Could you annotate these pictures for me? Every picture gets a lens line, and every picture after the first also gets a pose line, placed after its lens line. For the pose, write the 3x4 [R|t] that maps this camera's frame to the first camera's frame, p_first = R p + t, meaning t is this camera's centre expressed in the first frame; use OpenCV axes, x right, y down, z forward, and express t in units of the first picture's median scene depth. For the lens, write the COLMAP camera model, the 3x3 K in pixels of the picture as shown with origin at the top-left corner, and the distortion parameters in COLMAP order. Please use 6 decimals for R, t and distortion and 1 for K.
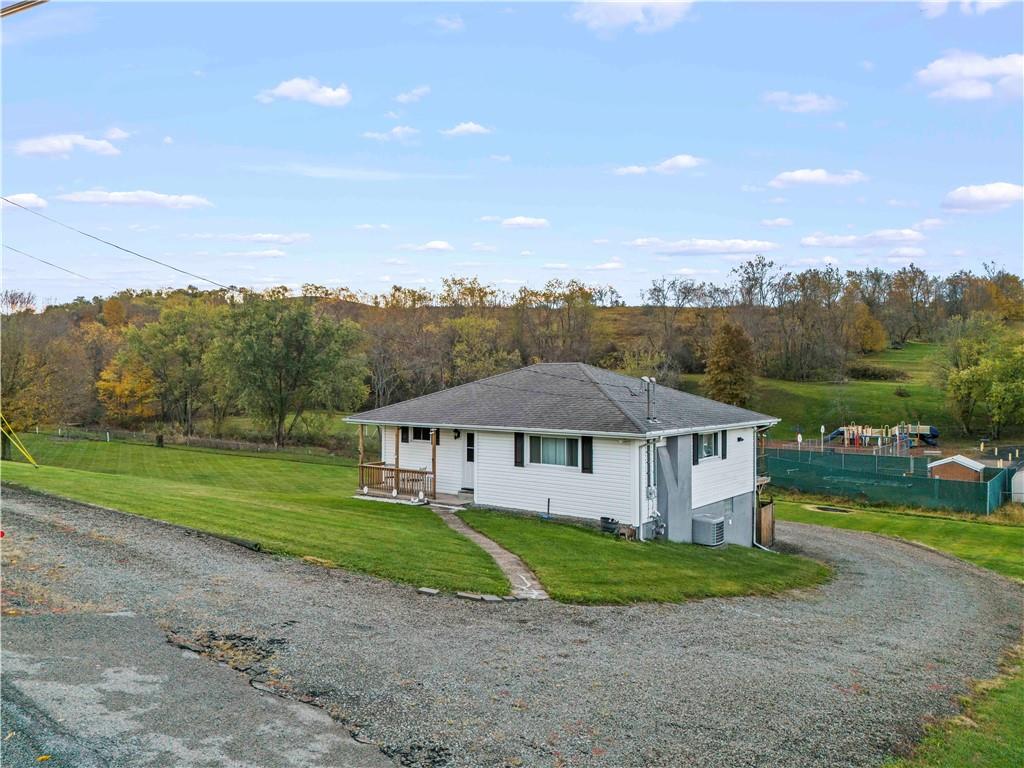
lens RADIAL K [[769.4, 0, 512.0], [0, 769.4, 384.0], [0, 0, 1]] dist [0.070273, -0.006457]
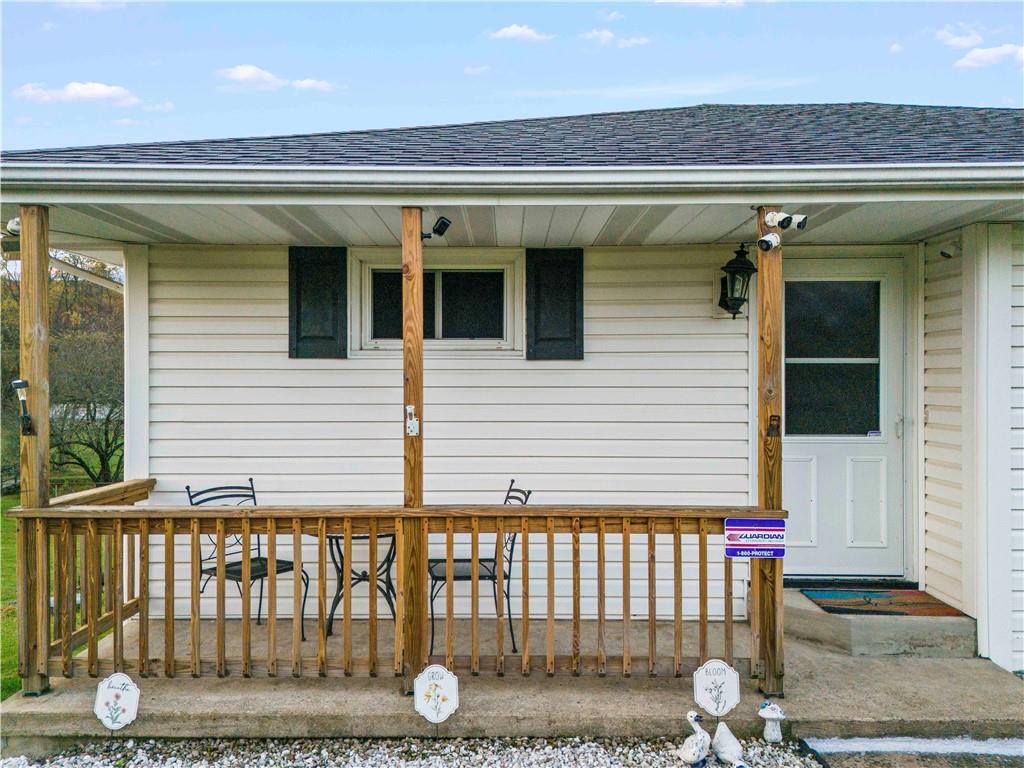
lens RADIAL K [[769.4, 0, 512.0], [0, 769.4, 384.0], [0, 0, 1]] dist [0.070273, -0.006457]
pose [[0.803476, -0.007782, 0.595286, -0.235337], [0.009045, 0.999959, 0.000863, 0.092942], [-0.595268, 0.004691, 0.803513, 0.941971]]
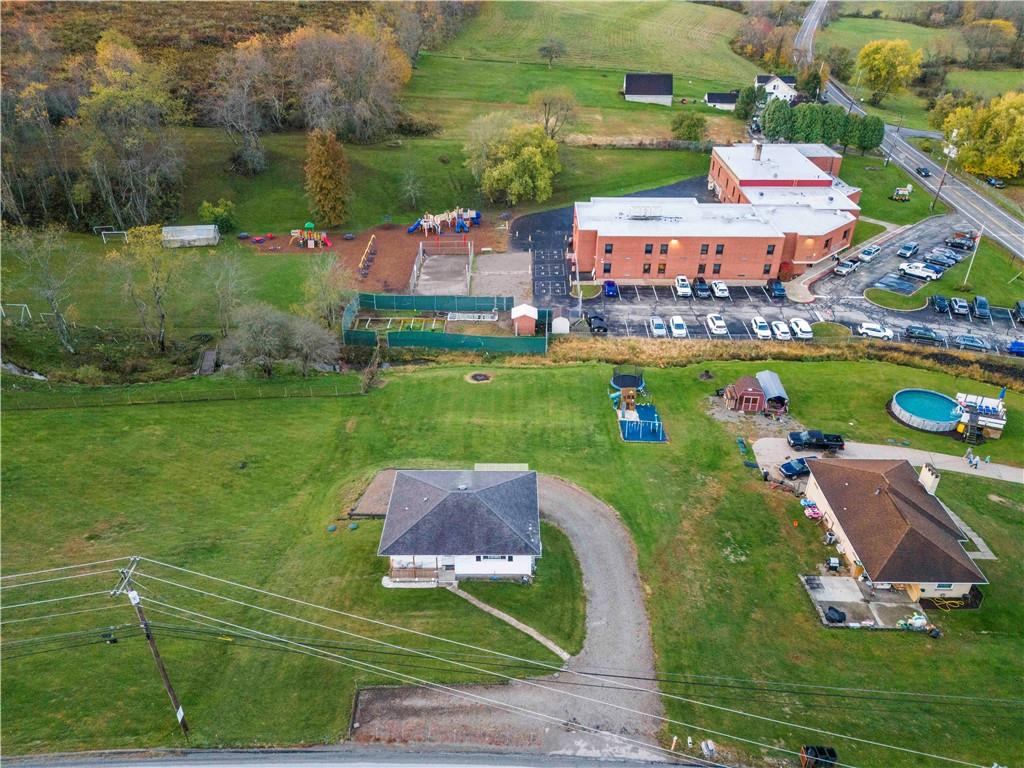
lens RADIAL K [[769.4, 0, 512.0], [0, 769.4, 384.0], [0, 0, 1]] dist [0.070273, -0.006457]
pose [[0.801765, -0.297882, 0.518111, -0.991928], [0.009446, 0.873137, 0.487383, -1.551501], [-0.597565, -0.385873, 0.702864, -0.570831]]
